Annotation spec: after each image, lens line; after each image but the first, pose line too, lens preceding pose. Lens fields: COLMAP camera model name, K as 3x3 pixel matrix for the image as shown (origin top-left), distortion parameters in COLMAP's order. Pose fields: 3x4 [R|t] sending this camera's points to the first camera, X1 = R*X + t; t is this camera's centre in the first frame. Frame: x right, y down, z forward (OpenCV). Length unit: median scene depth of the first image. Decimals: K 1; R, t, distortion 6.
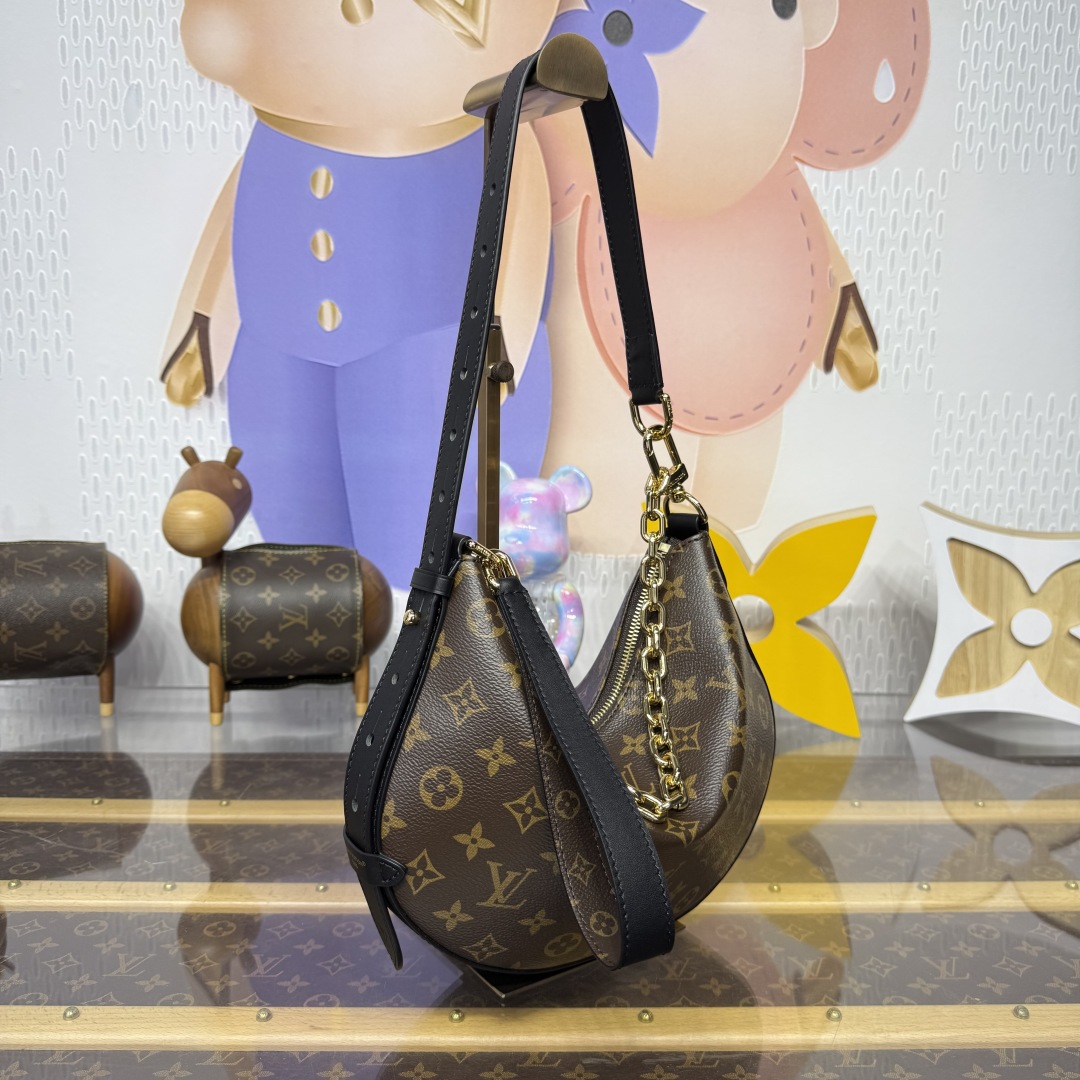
lens RADIAL K [[1021.4, 0, 538.4], [0, 1021.4, 543.8], [0, 0, 1]] dist [0.043899, 0.000000]
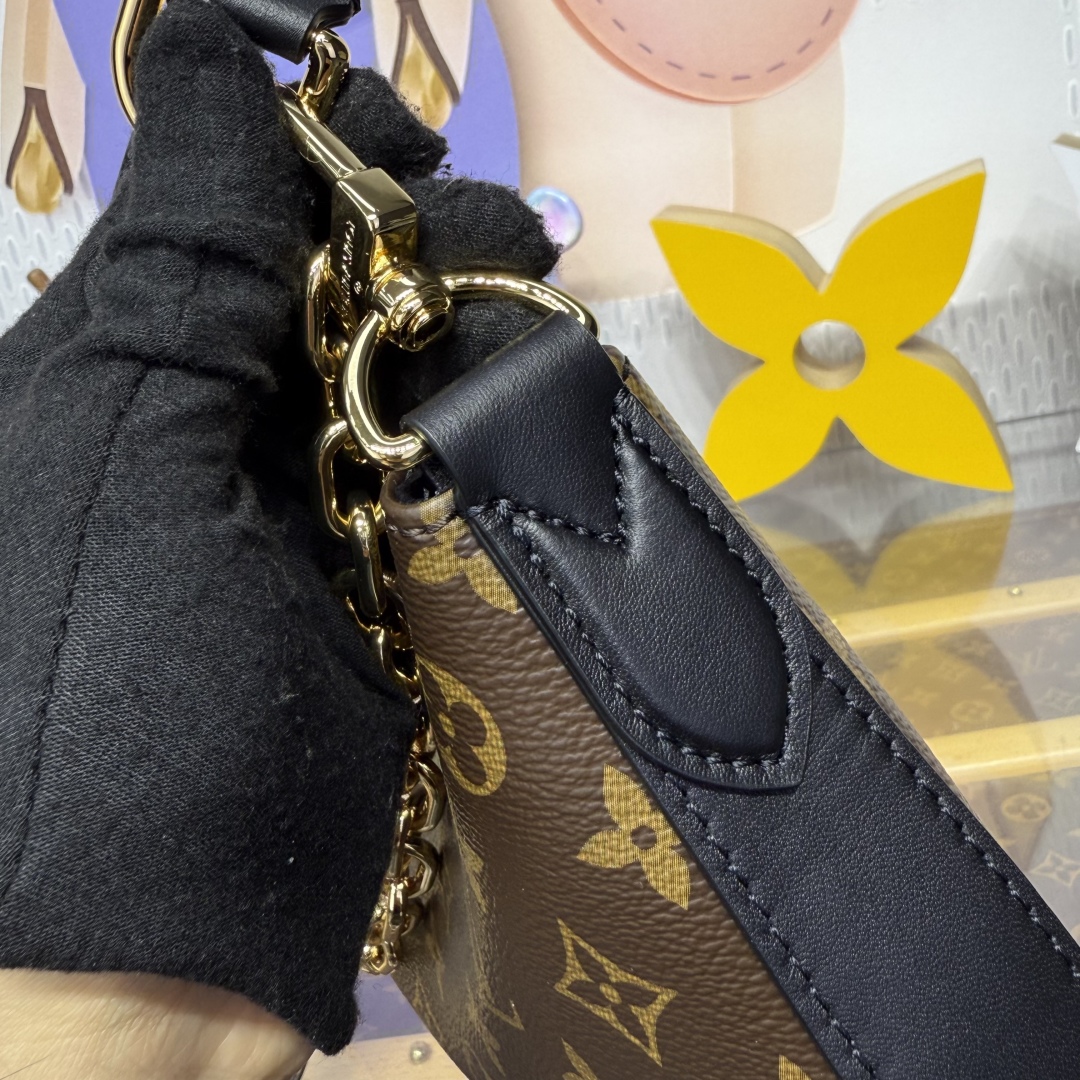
lens RADIAL K [[1188.3, 0, 559.8], [0, 1188.3, 388.9], [0, 0, 1]] dist [-0.025625, 0.000000]
pose [[0.976820, -0.187793, -0.102742, 0.091066], [0.197060, 0.976347, 0.088964, -0.010562], [0.083604, -0.107148, 0.990722, 0.158468]]
